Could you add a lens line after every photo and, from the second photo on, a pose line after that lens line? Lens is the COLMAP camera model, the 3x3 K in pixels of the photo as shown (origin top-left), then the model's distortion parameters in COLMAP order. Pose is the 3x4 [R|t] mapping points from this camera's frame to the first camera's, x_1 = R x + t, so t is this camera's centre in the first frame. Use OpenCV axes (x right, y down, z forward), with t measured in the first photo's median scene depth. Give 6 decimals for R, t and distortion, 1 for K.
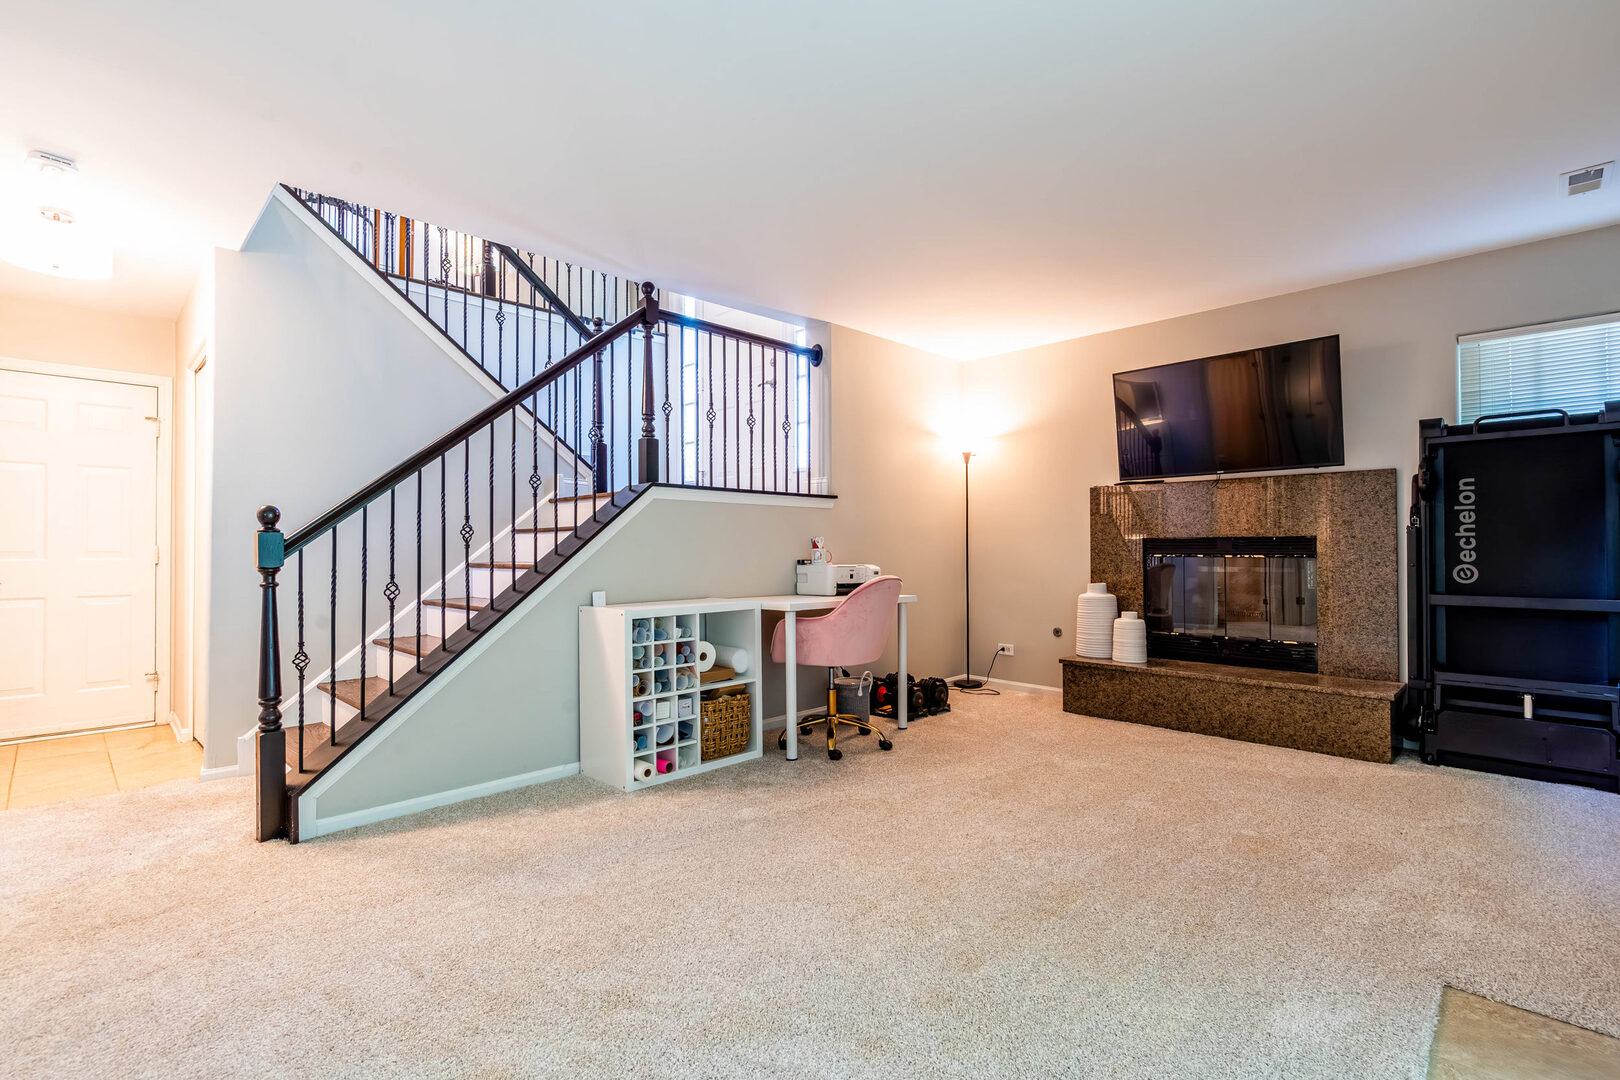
lens RADIAL K [[739.9, 0, 808.3], [0, 739.9, 535.5], [0, 0, 1]] dist [-0.002295, 0.003453]
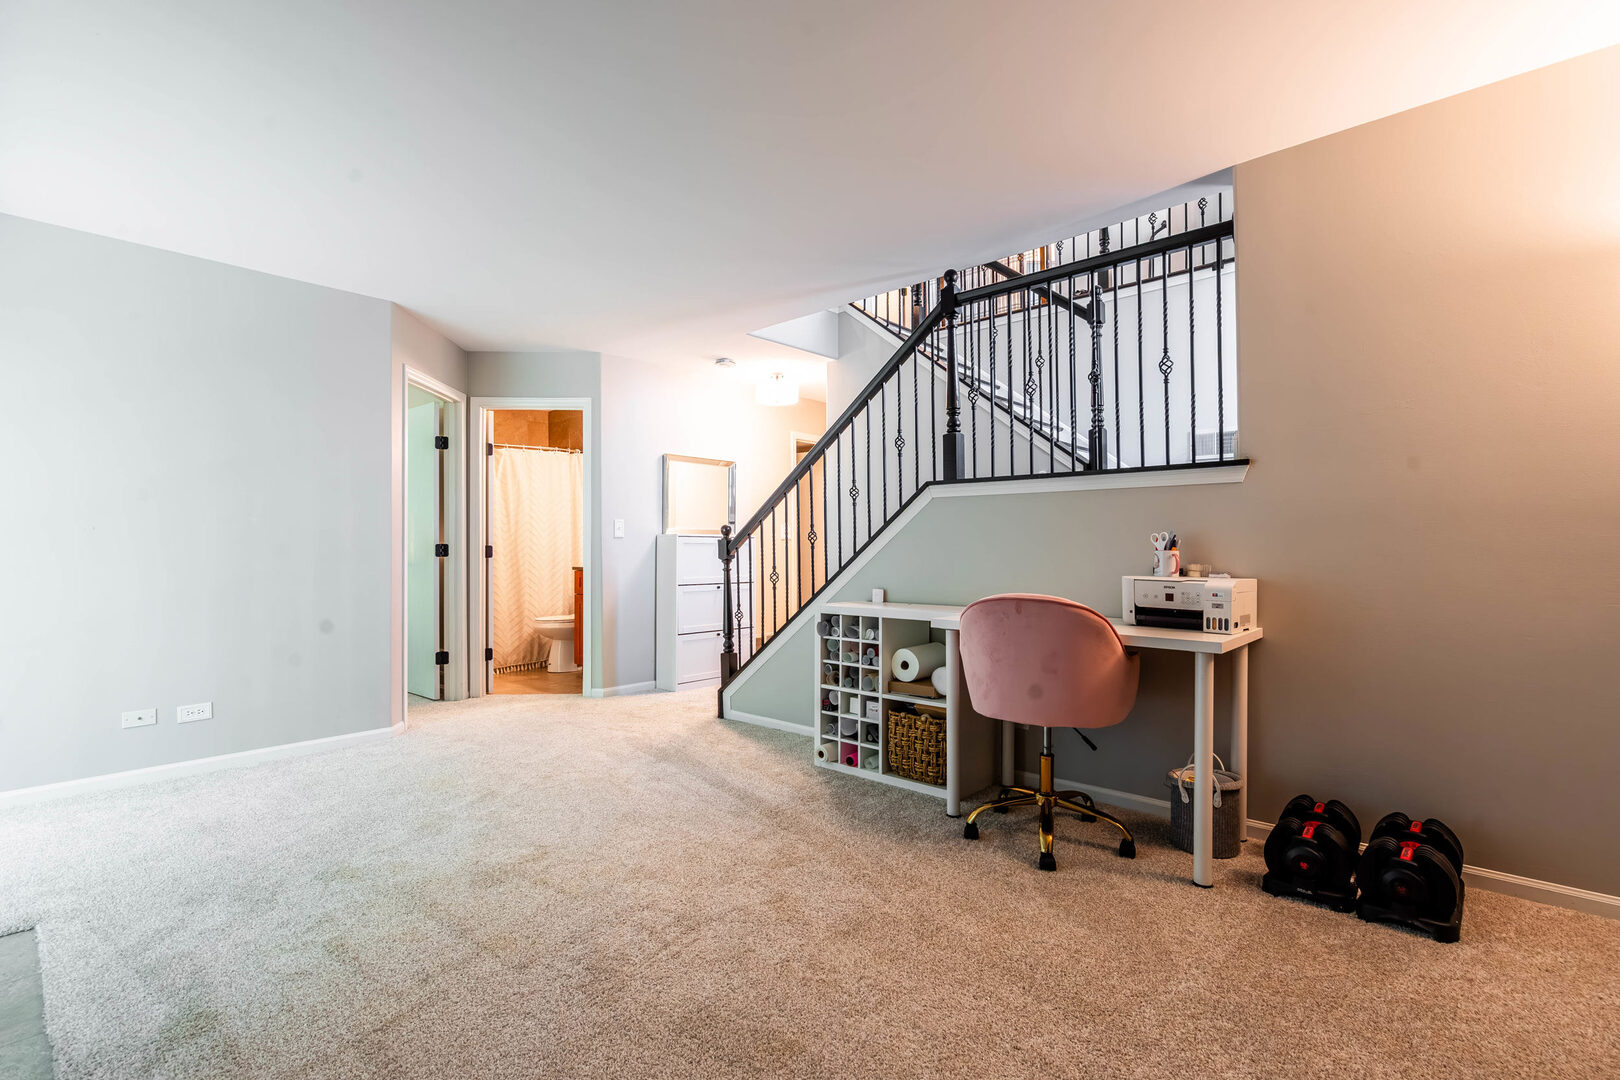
lens RADIAL K [[739.9, 0, 808.6], [0, 739.9, 546.8], [0, 0, 1]] dist [-0.002295, 0.003453]
pose [[0.049908, 0.000646, -0.998754, 0.801434], [0.018186, 0.999833, 0.001555, 0.010379], [0.998588, -0.018241, 0.049888, 0.852898]]
